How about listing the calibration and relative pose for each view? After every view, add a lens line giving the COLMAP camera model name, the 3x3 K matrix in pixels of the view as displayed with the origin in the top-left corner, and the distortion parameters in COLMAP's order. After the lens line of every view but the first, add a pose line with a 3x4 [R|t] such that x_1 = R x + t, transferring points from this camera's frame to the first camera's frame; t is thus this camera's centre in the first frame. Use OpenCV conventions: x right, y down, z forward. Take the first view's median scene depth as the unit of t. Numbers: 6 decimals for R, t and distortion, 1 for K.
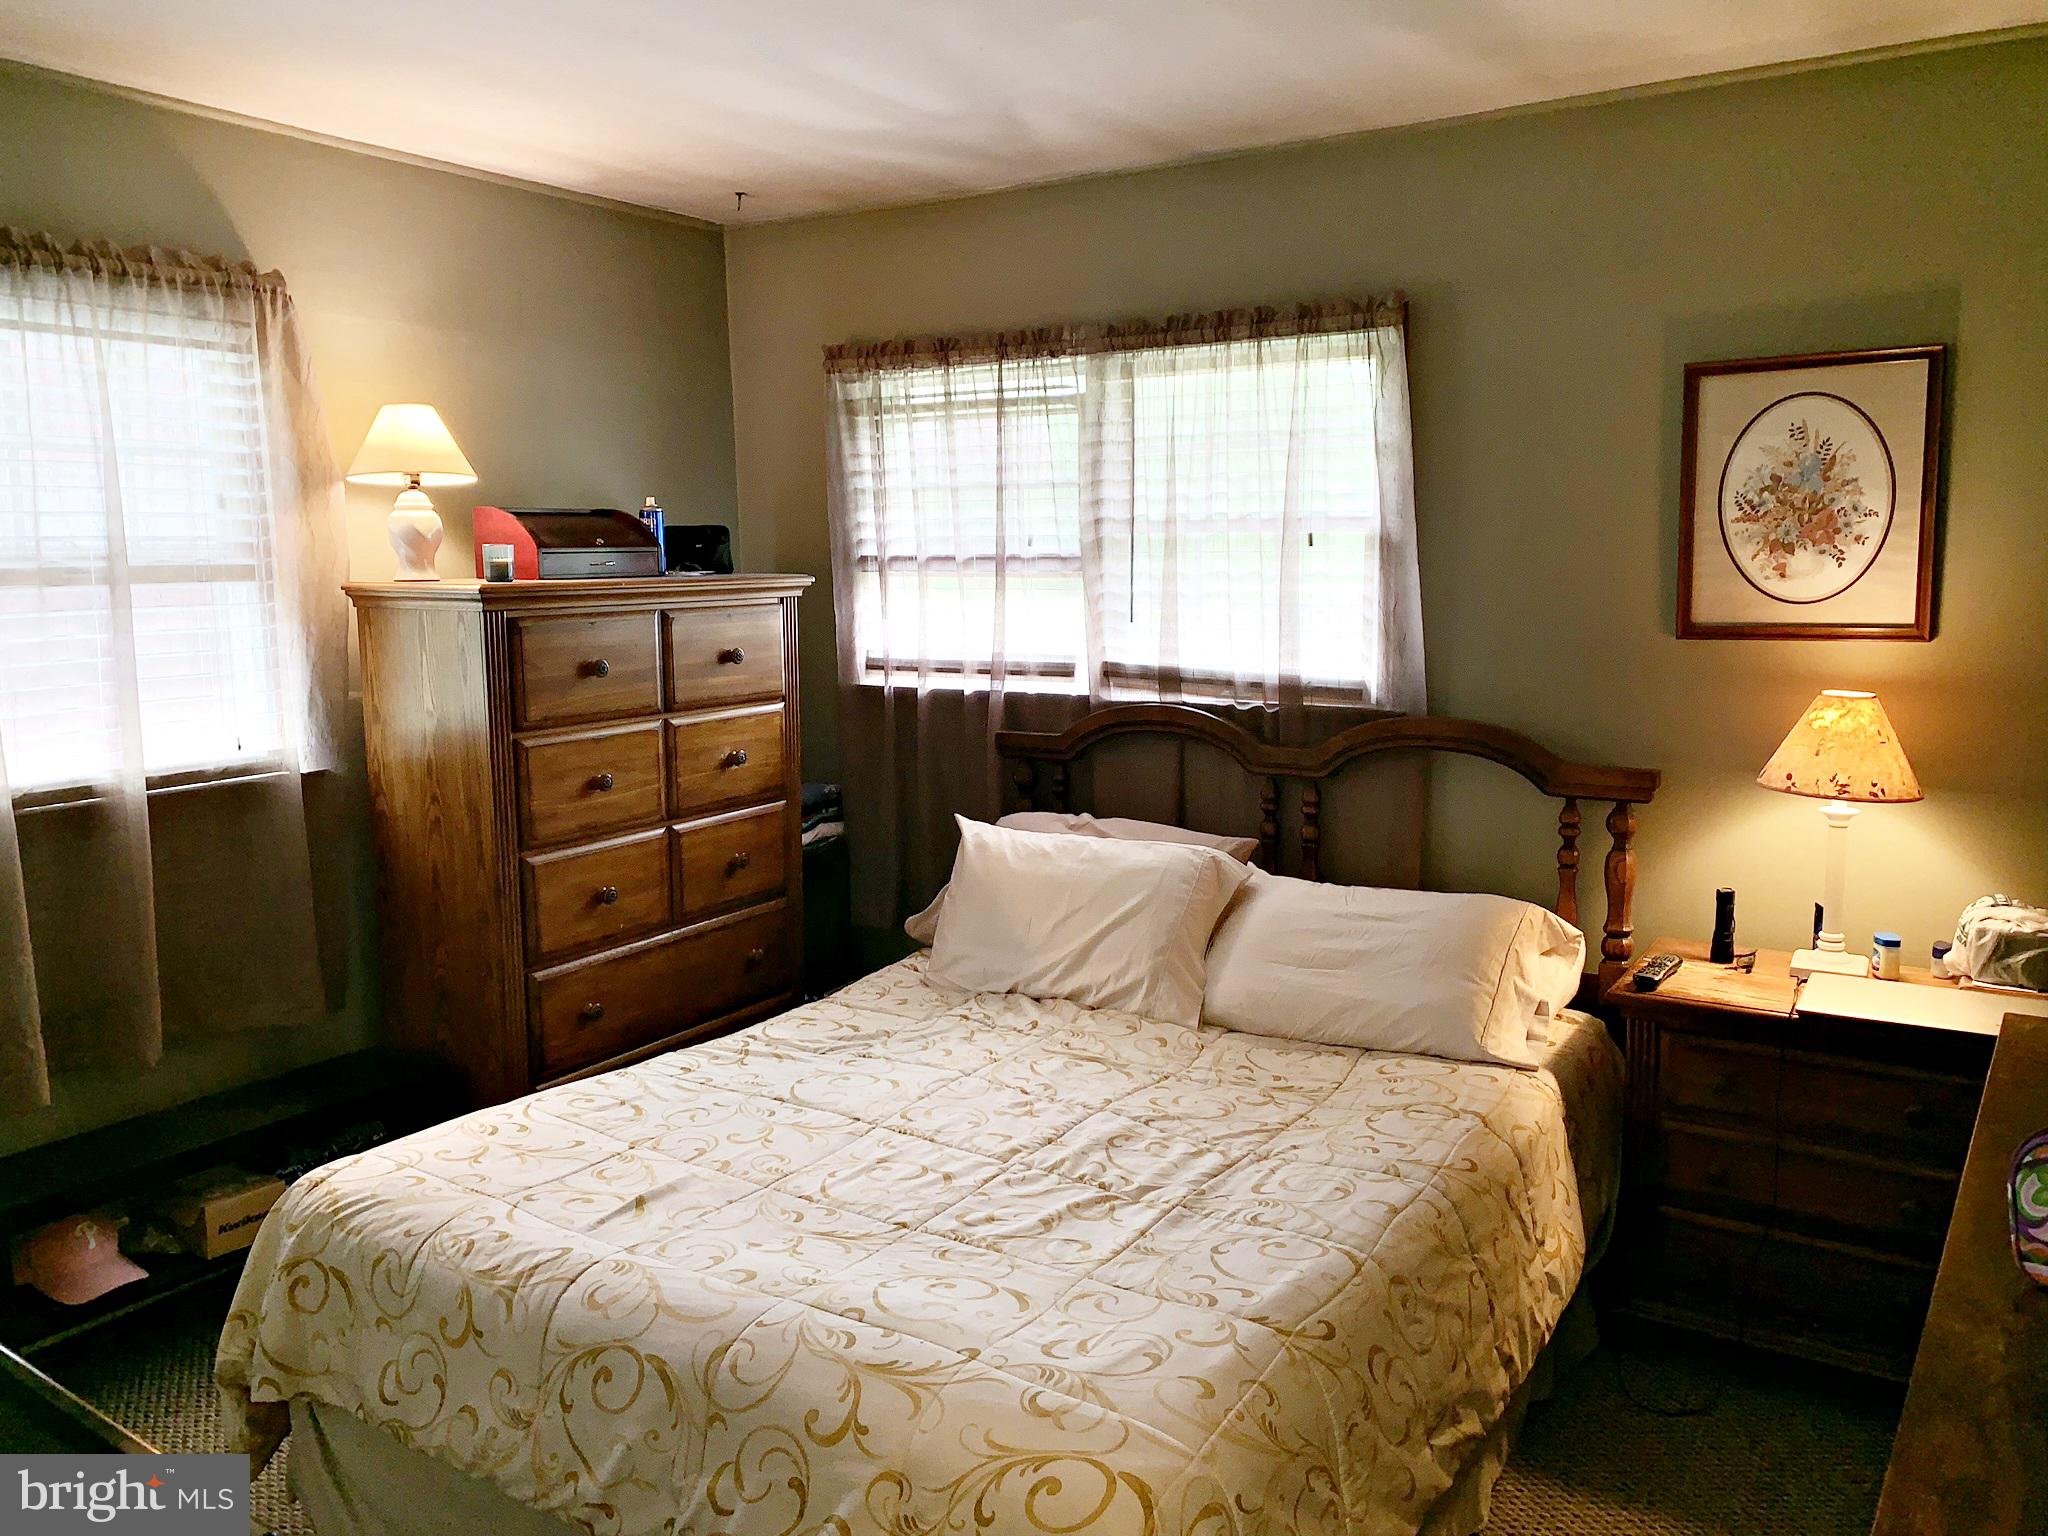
lens RADIAL K [[1549.5, 0, 1001.6], [0, 1549.5, 779.7], [0, 0, 1]] dist [0.063640, -0.070795]
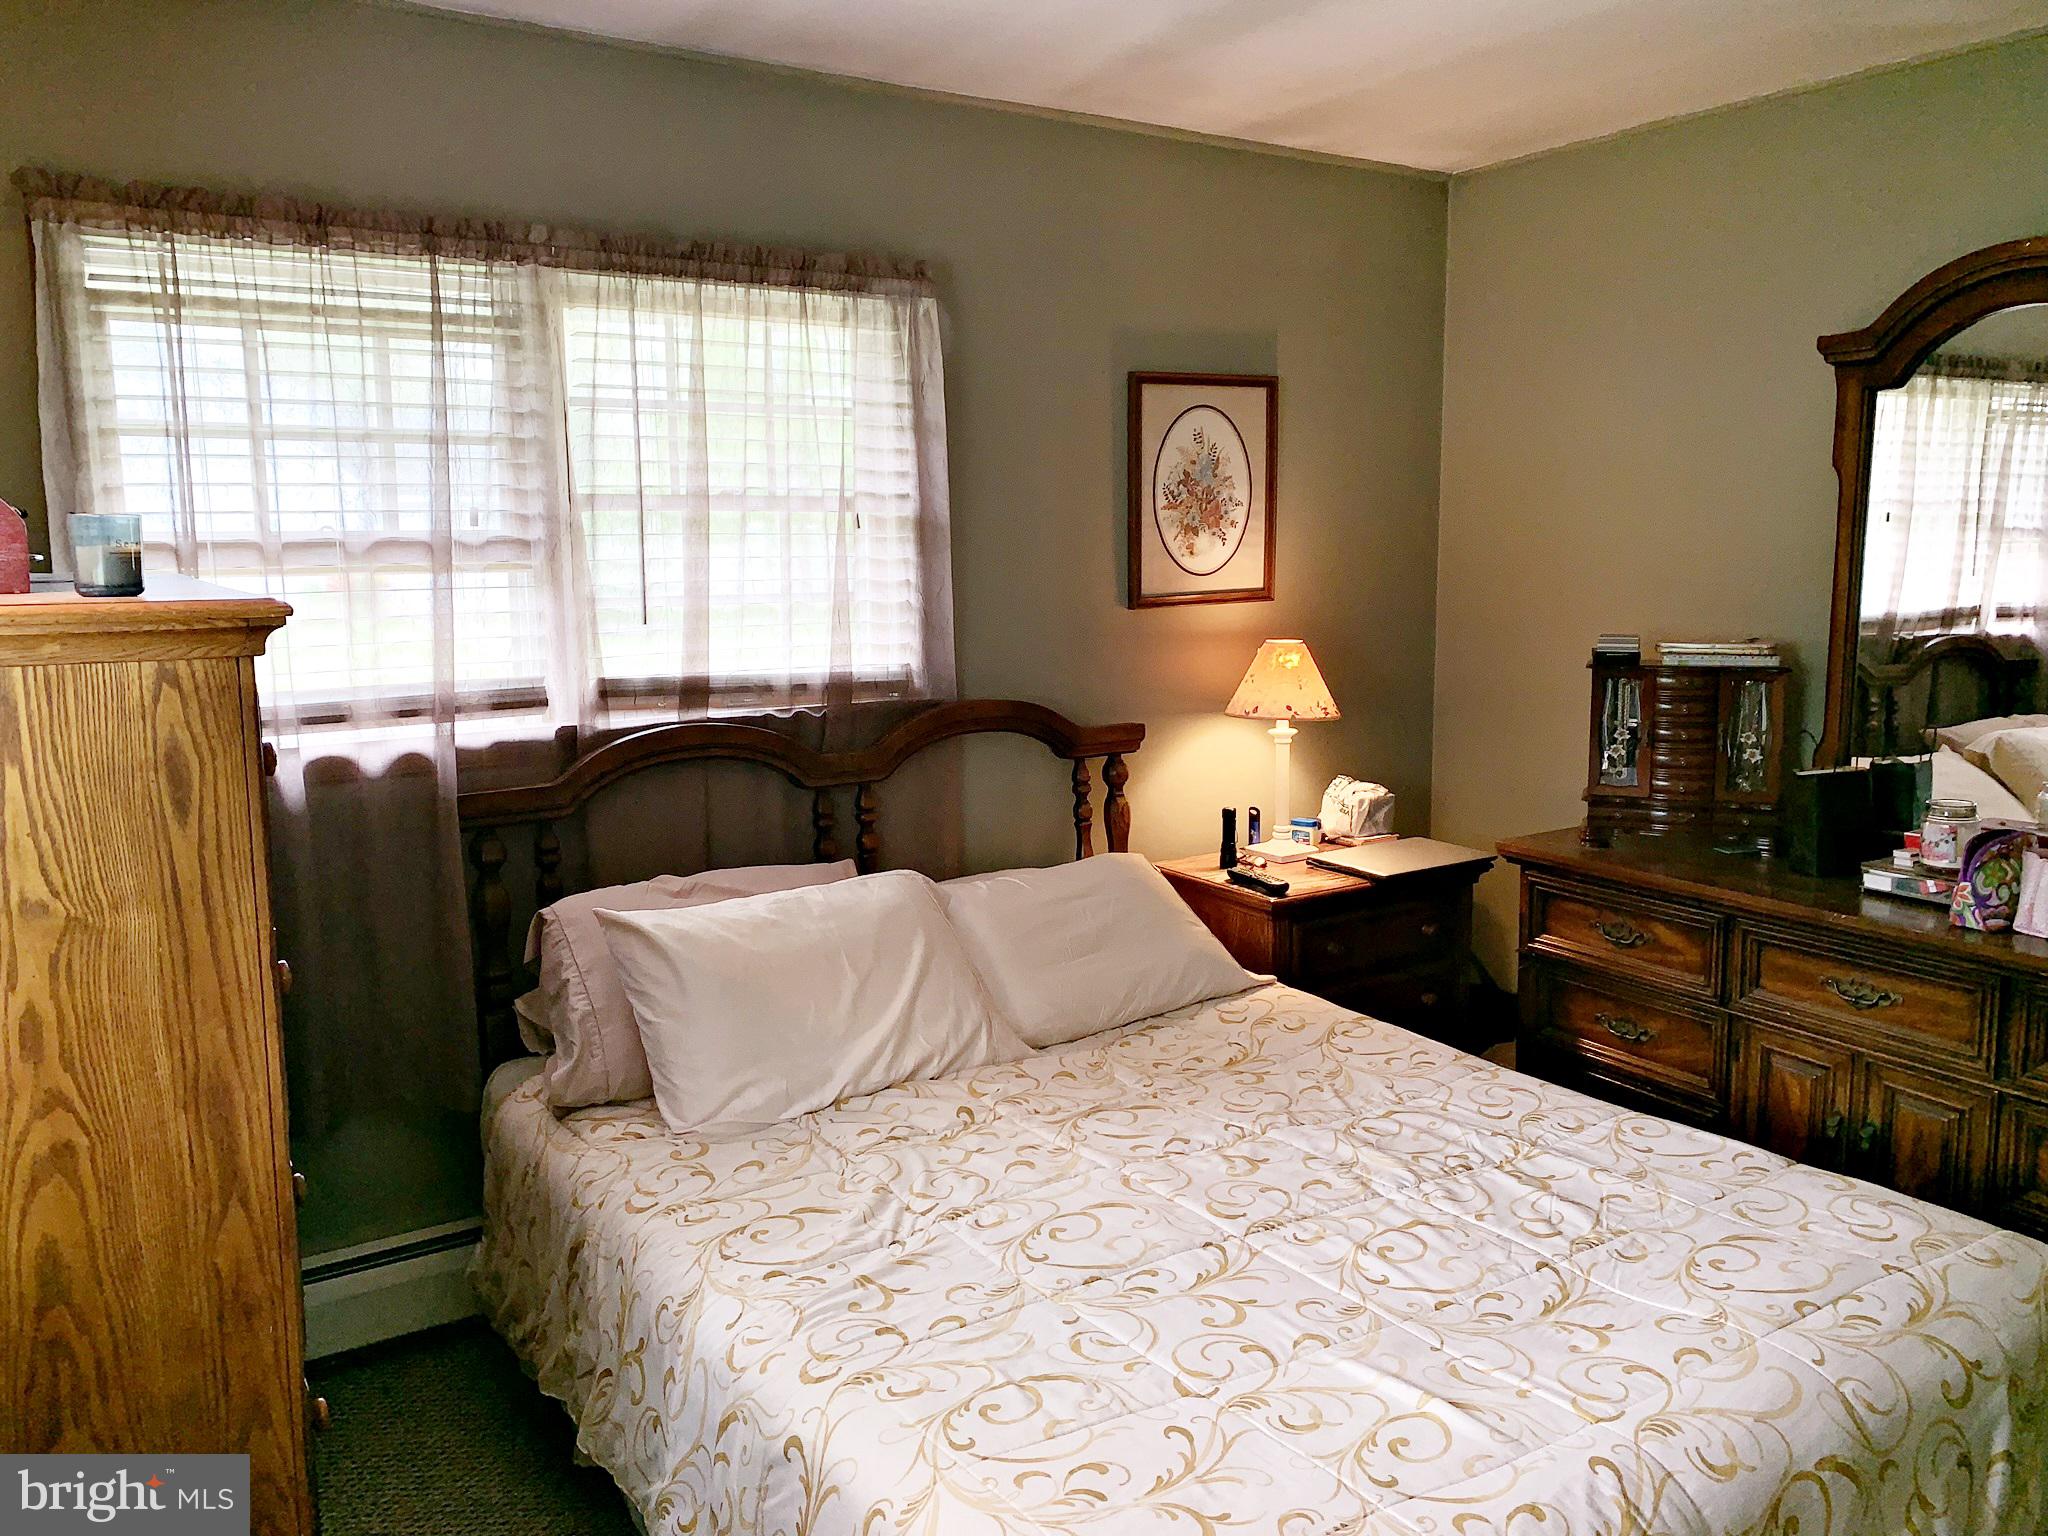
lens RADIAL K [[1549.5, 0, 1083.5], [0, 1549.5, 764.7], [0, 0, 1]] dist [0.063640, -0.070795]
pose [[0.399550, -0.134759, 0.906752, -0.641573], [0.143827, 0.986101, 0.083176, -0.076465], [-0.905358, 0.097183, 0.413379, 0.565452]]
